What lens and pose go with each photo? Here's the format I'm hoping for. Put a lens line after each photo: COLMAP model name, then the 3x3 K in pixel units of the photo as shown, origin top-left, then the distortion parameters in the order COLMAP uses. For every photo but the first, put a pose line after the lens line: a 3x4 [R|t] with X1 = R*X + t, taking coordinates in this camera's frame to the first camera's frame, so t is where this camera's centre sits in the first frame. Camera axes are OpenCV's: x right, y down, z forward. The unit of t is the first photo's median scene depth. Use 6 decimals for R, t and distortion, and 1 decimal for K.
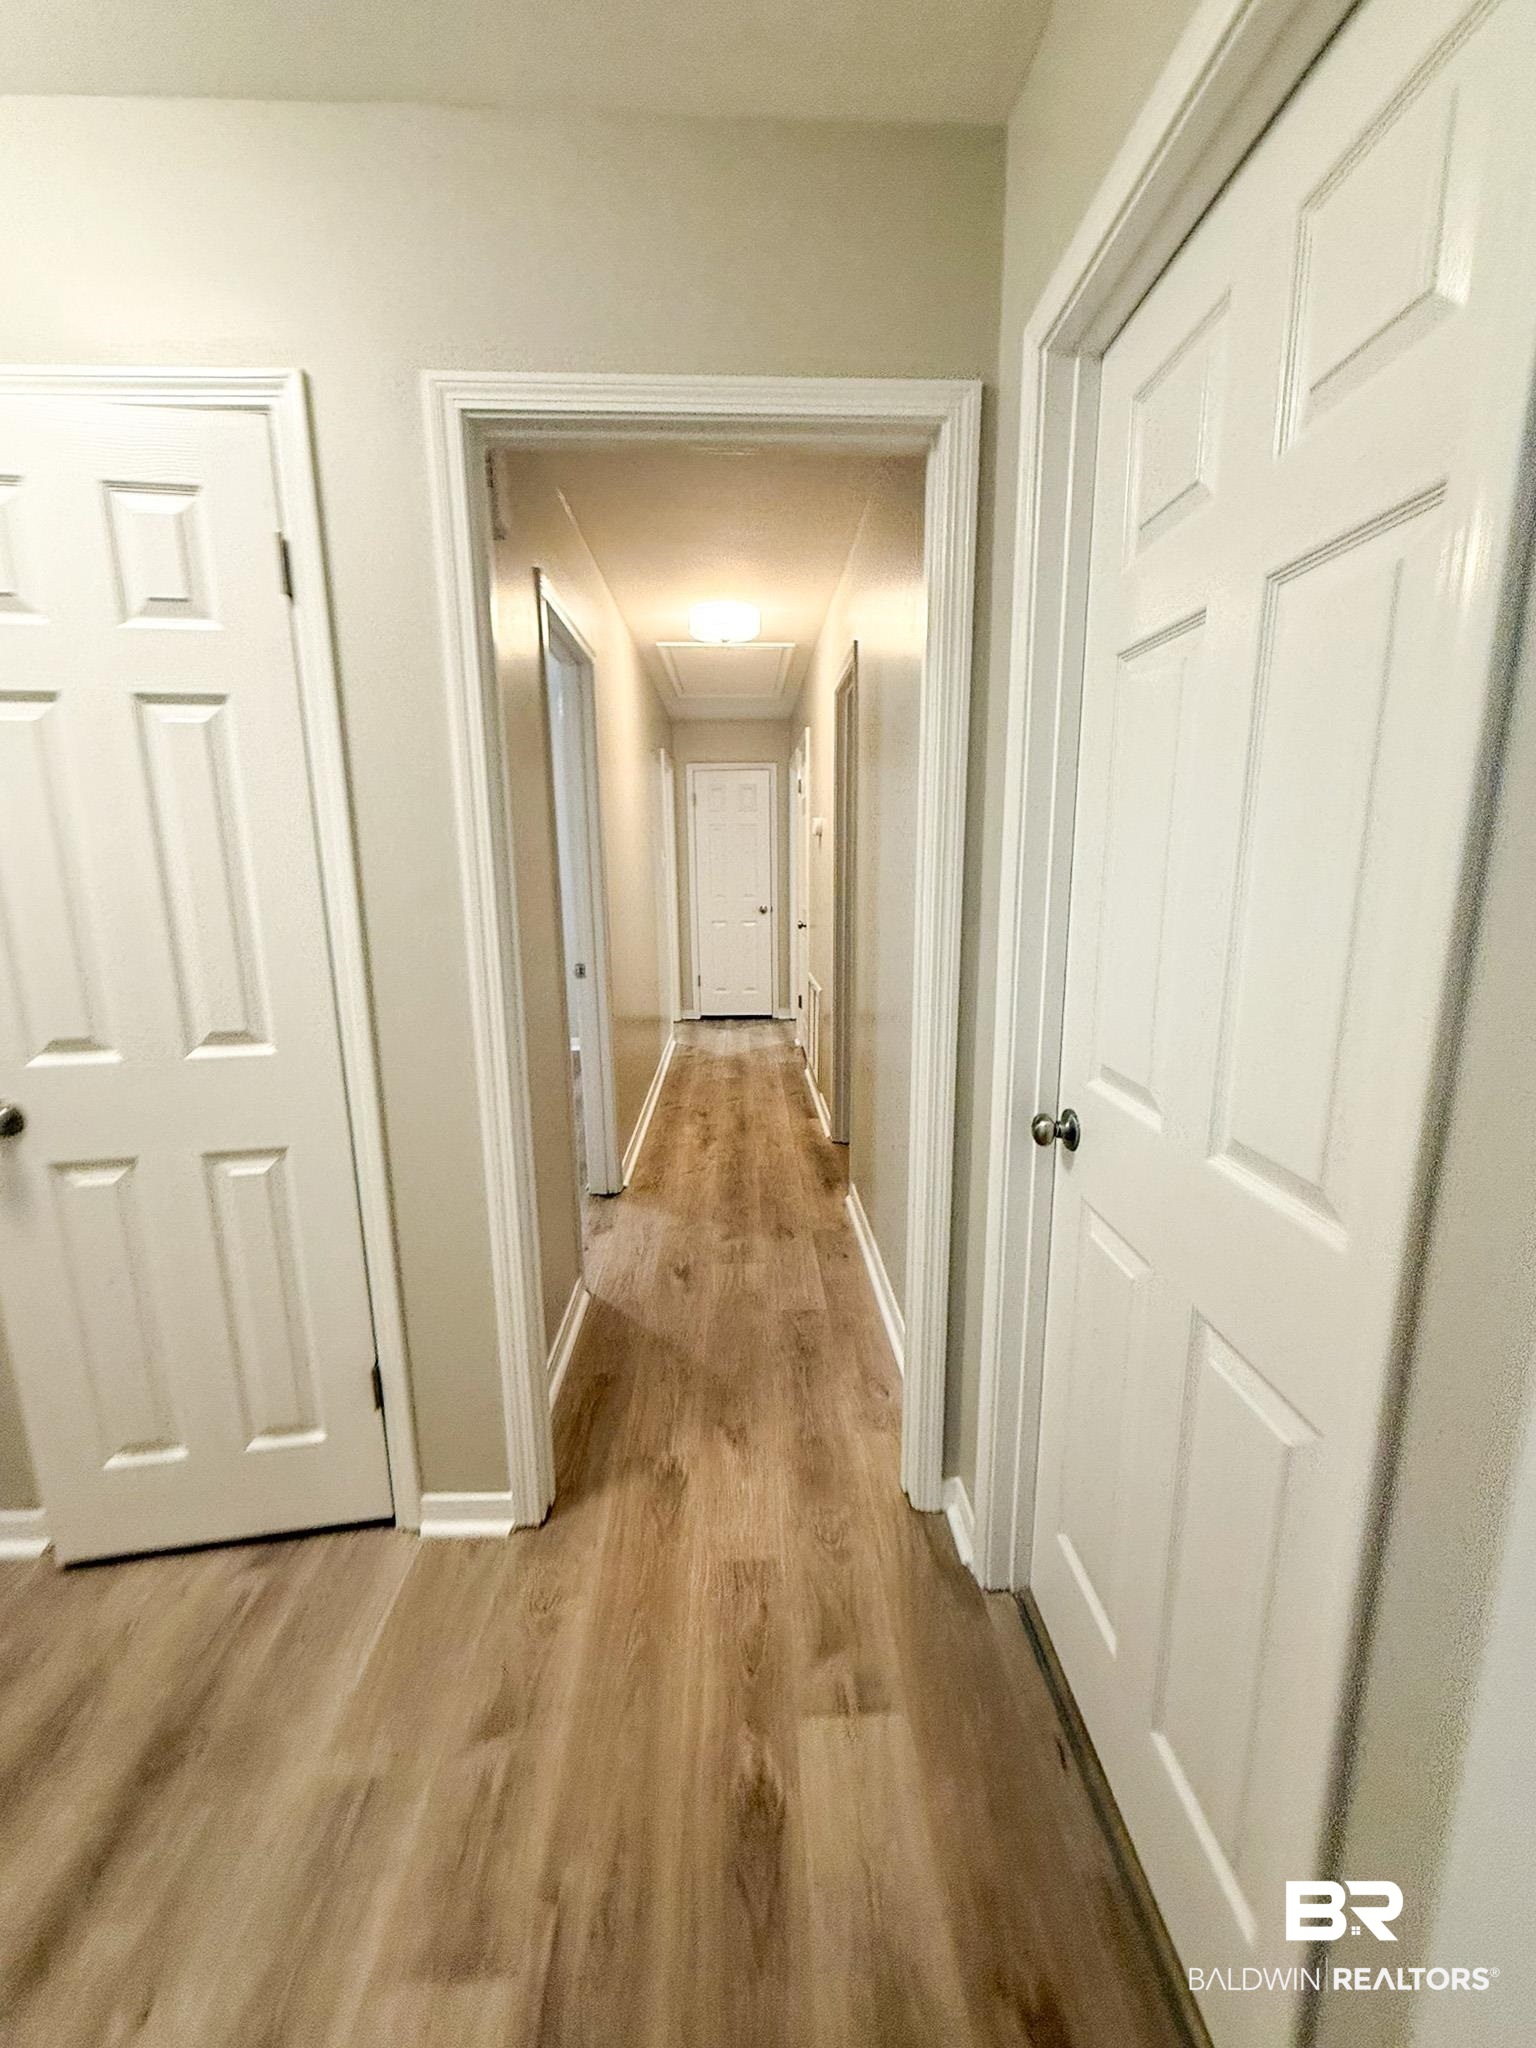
lens RADIAL K [[828.2, 0, 763.1], [0, 828.2, 1026.0], [0, 0, 1]] dist [0.001972, -0.000499]
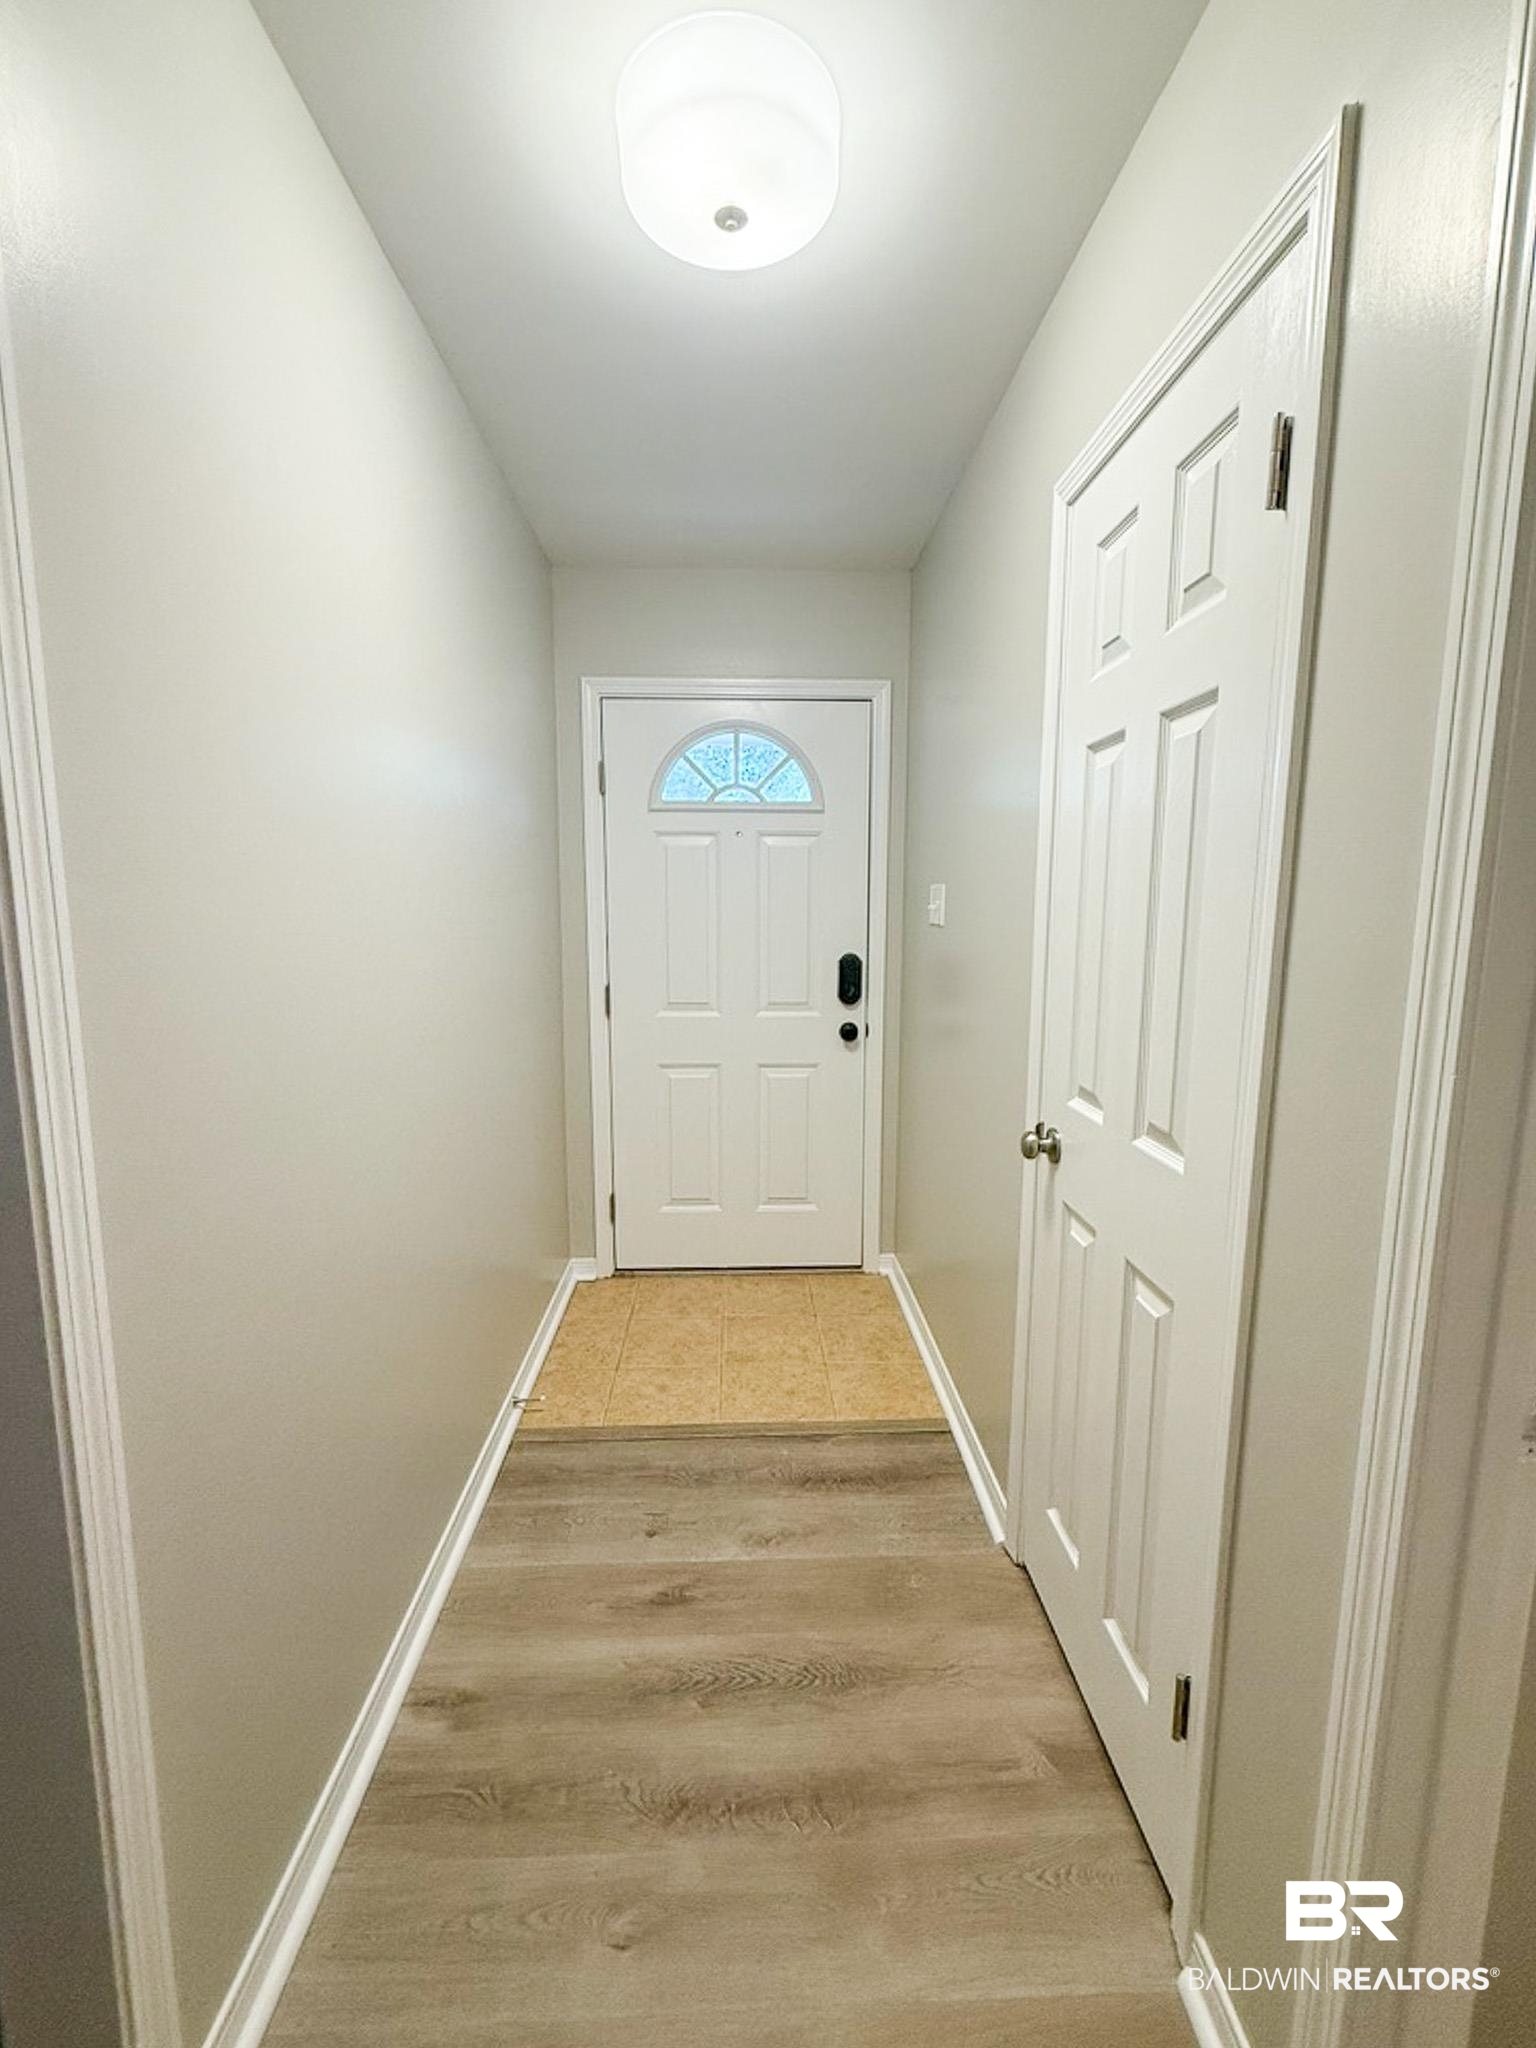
lens RADIAL K [[828.2, 0, 761.4], [0, 828.2, 1010.2], [0, 0, 1]] dist [0.001972, -0.000499]
pose [[-0.005887, 0.141071, -0.989982, 0.120252], [-0.187290, 0.972325, 0.139668, -0.147753], [0.982287, 0.186236, 0.020697, 0.638459]]
